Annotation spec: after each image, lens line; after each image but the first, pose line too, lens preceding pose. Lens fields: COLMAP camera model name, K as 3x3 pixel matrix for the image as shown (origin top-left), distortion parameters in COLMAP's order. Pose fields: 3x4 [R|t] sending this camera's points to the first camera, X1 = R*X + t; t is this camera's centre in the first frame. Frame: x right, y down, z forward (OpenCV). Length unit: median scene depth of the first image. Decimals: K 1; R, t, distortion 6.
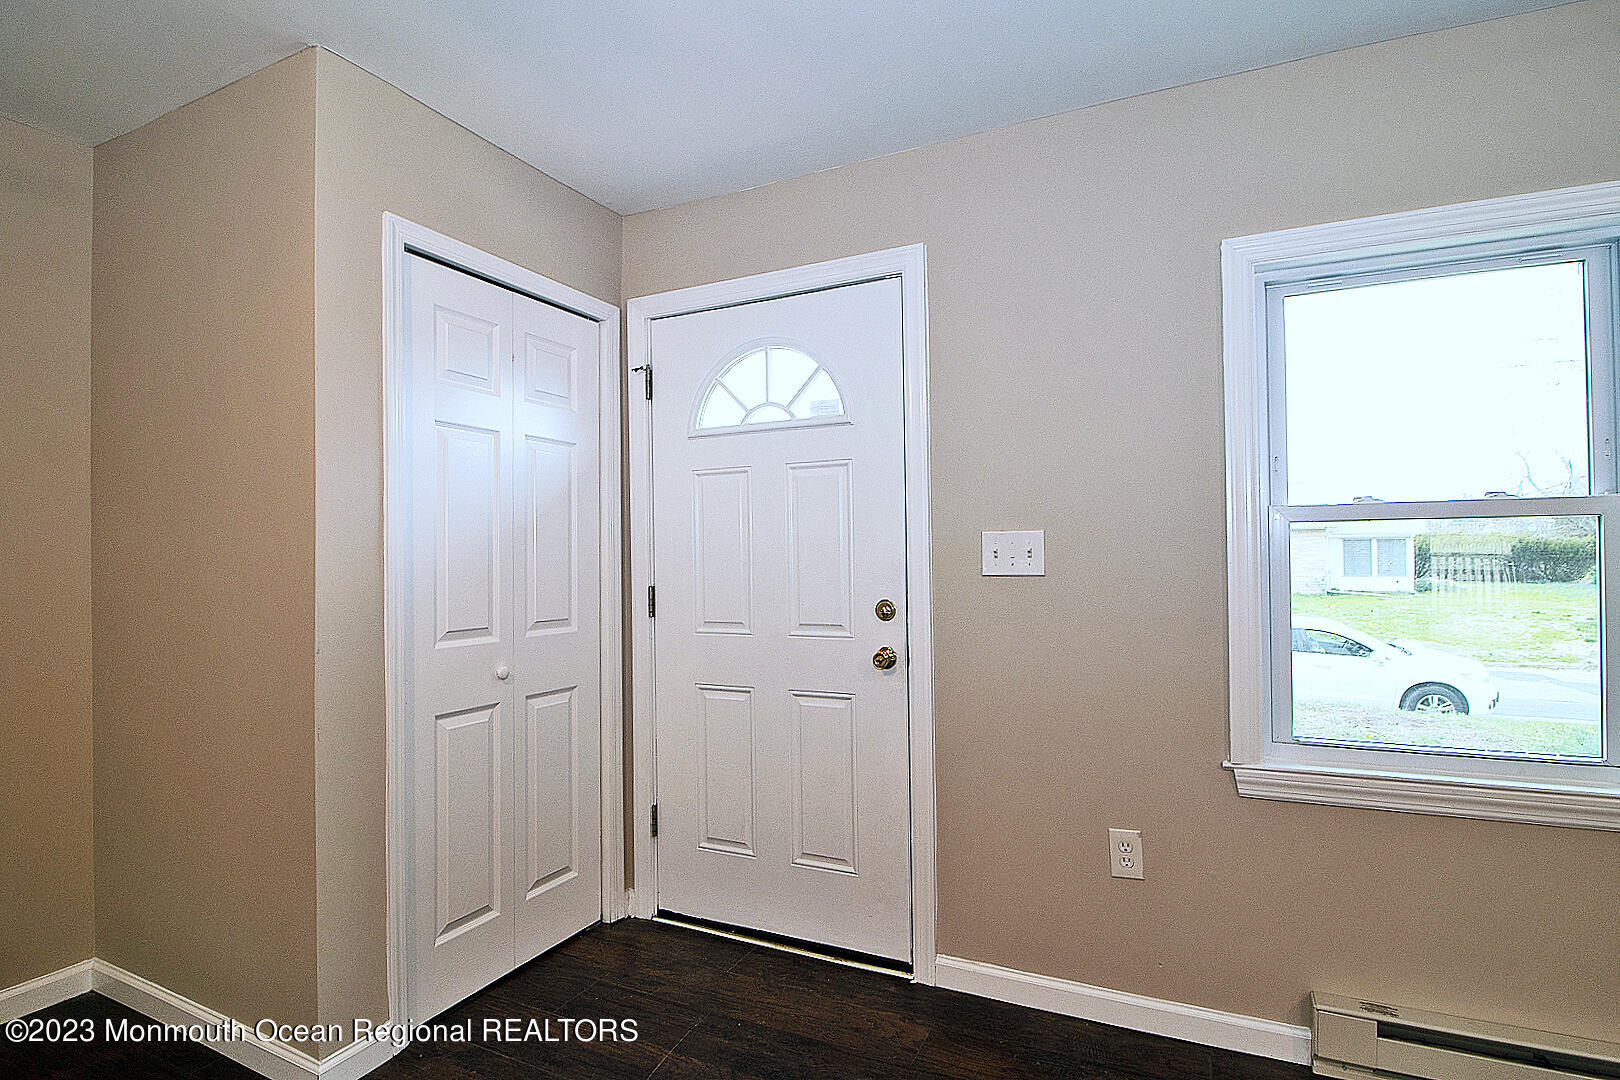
lens RADIAL K [[820.8, 0, 810.6], [0, 820.8, 545.3], [0, 0, 1]] dist [-0.005011, -0.000194]
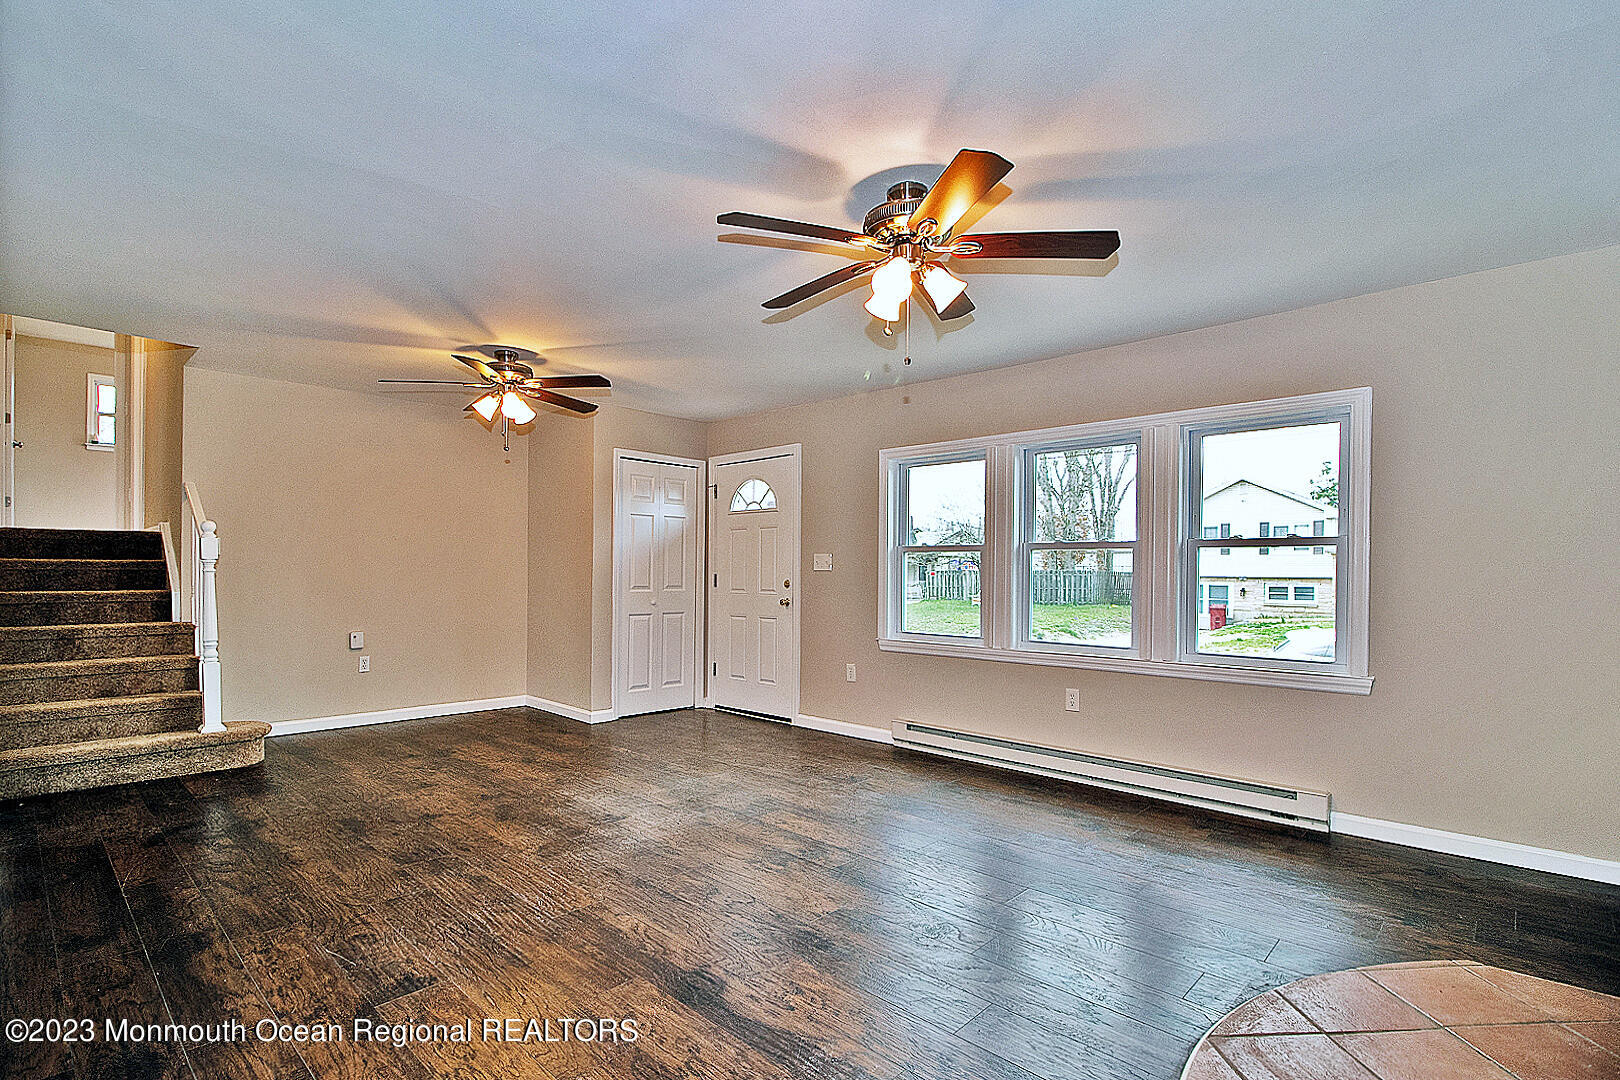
lens RADIAL K [[780.1, 0, 809.6], [0, 780.1, 549.8], [0, 0, 1]] dist [0.002844, -0.000153]
pose [[0.953381, 0.007262, -0.301682, 0.841613], [-0.006533, 0.999973, 0.003428, -0.035416], [0.301698, -0.001297, 0.953403, -1.240272]]
